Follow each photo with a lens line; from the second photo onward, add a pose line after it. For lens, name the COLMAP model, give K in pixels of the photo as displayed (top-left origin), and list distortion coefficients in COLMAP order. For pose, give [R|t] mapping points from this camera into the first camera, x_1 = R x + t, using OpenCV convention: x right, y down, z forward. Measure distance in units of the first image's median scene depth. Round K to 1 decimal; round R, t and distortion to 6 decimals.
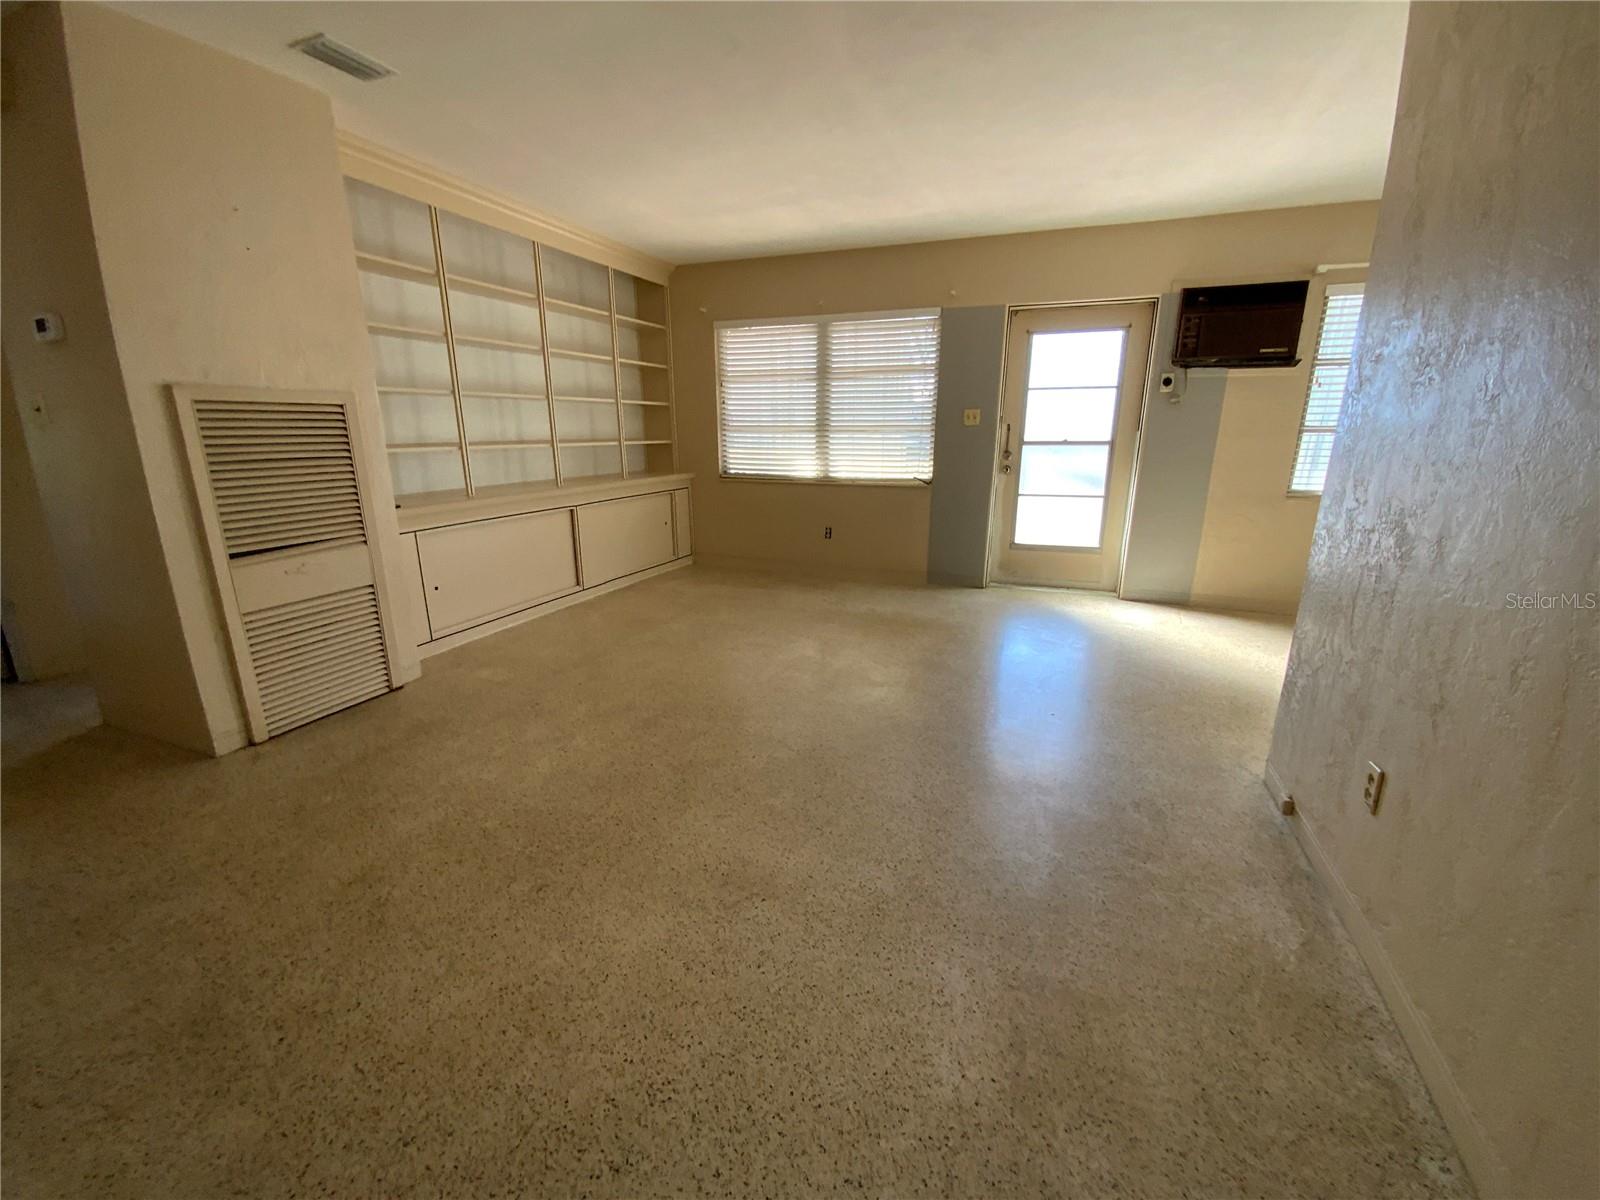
lens RADIAL K [[648.5, 0, 804.1], [0, 648.5, 598.5], [0, 0, 1]] dist [-0.001879, -0.000279]
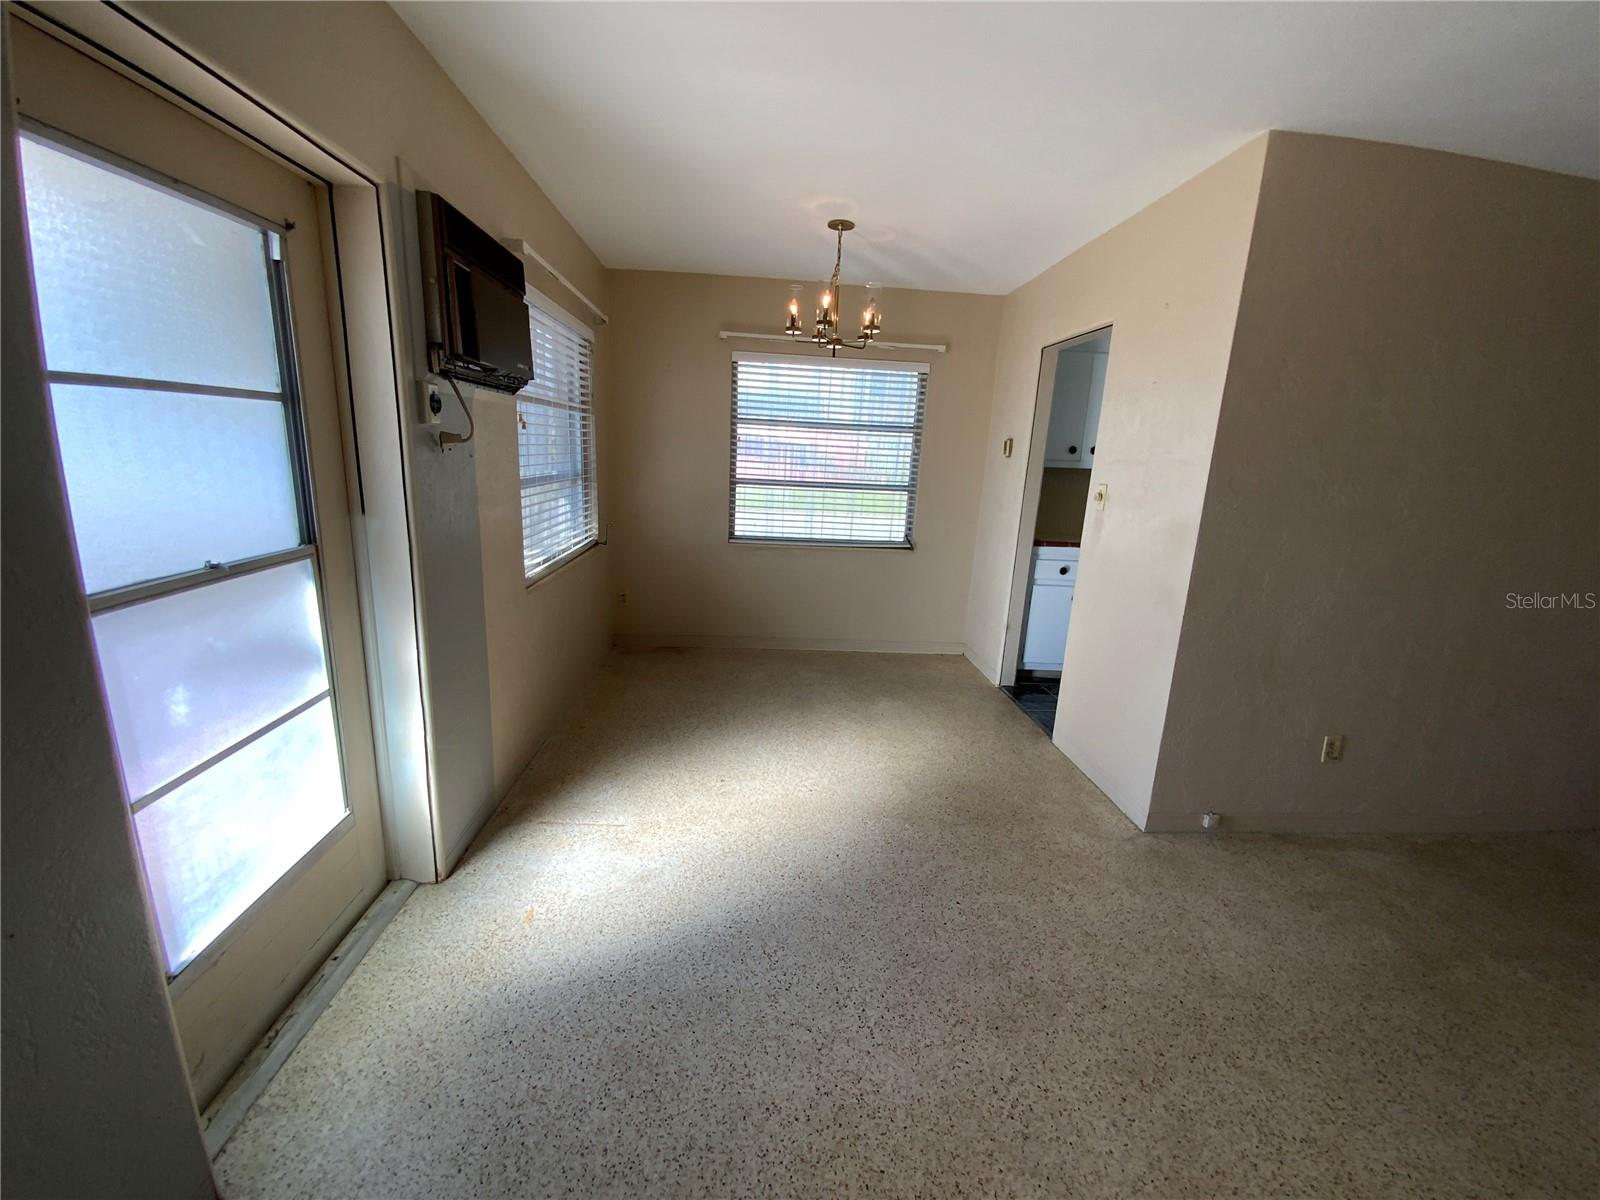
lens RADIAL K [[648.5, 0, 804.1], [0, 648.5, 598.5], [0, 0, 1]] dist [-0.001879, -0.000279]
pose [[-0.428839, -0.229714, 0.873687, 0.049204], [0.182542, 0.925146, 0.332842, -0.353551], [-0.884746, 0.302220, -0.354806, 1.114648]]
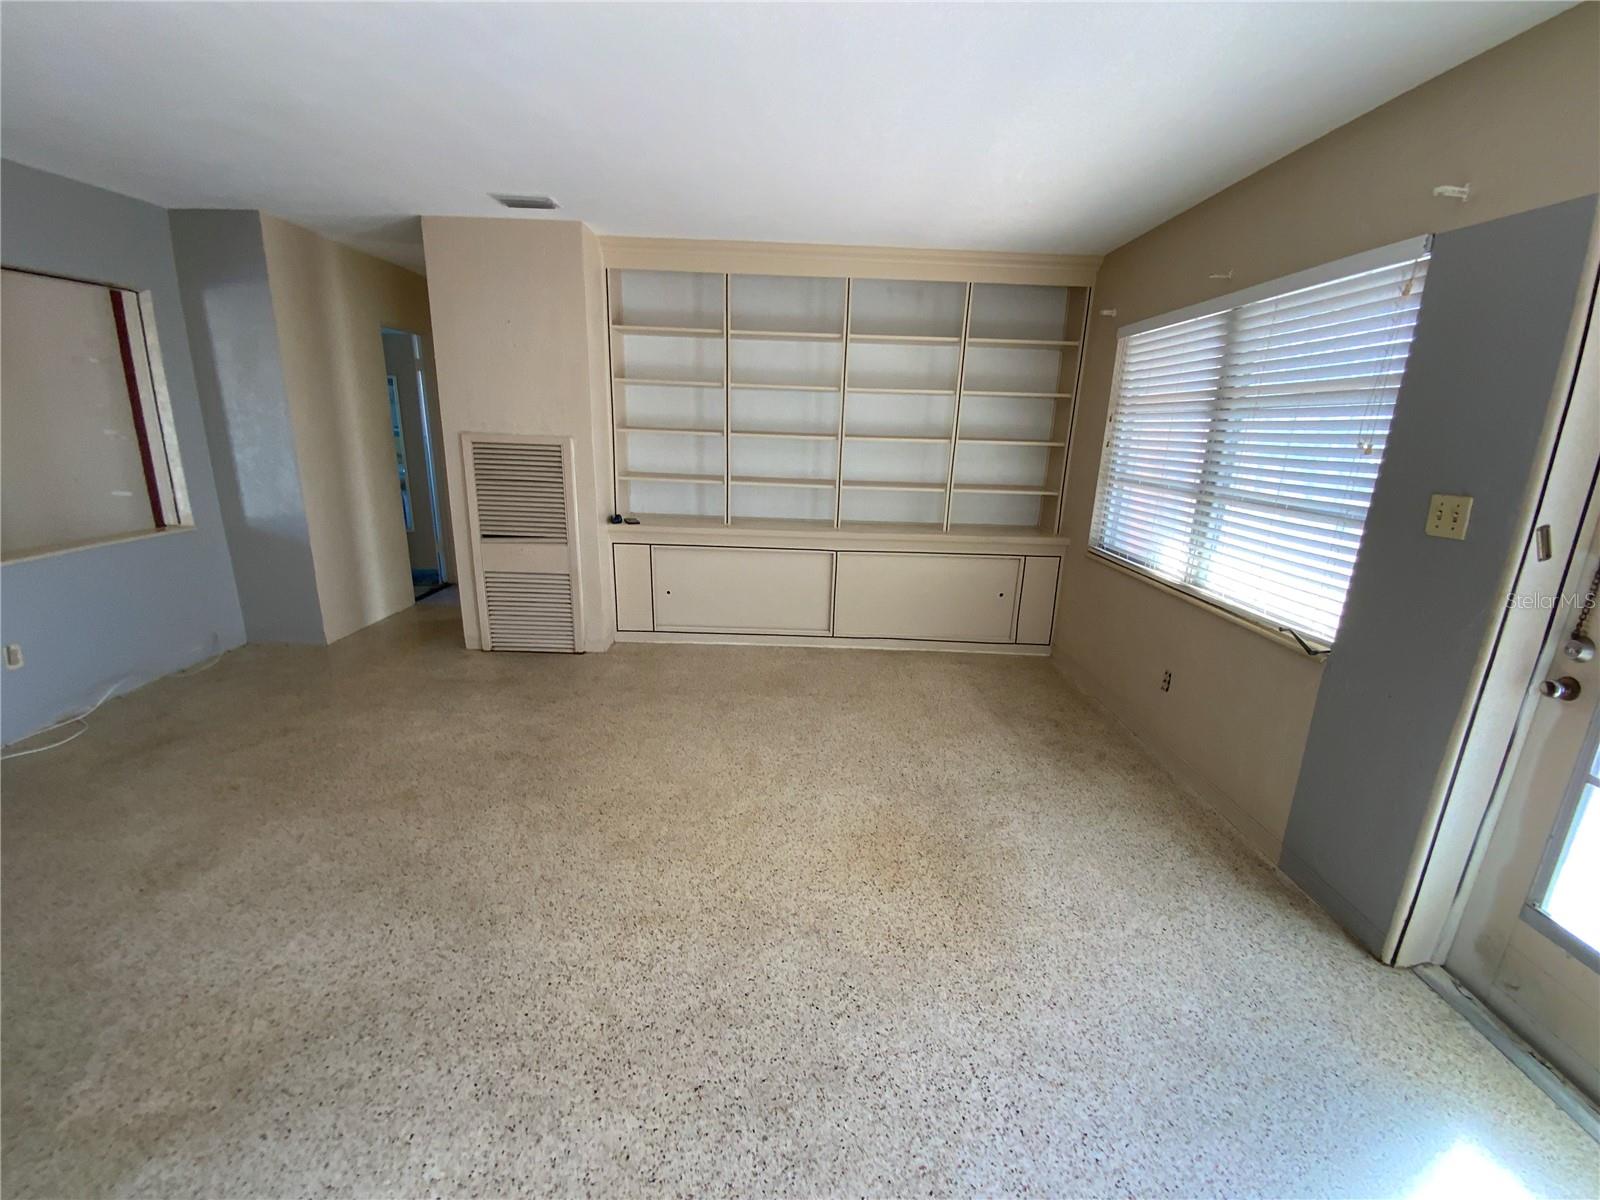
lens RADIAL K [[648.5, 0, 804.1], [0, 648.5, 598.5], [0, 0, 1]] dist [-0.001879, -0.000279]
pose [[0.367323, 0.248517, -0.896277, 0.594809], [-0.271387, 0.950346, 0.152286, -0.247537], [0.889620, 0.187299, 0.416528, 0.687920]]
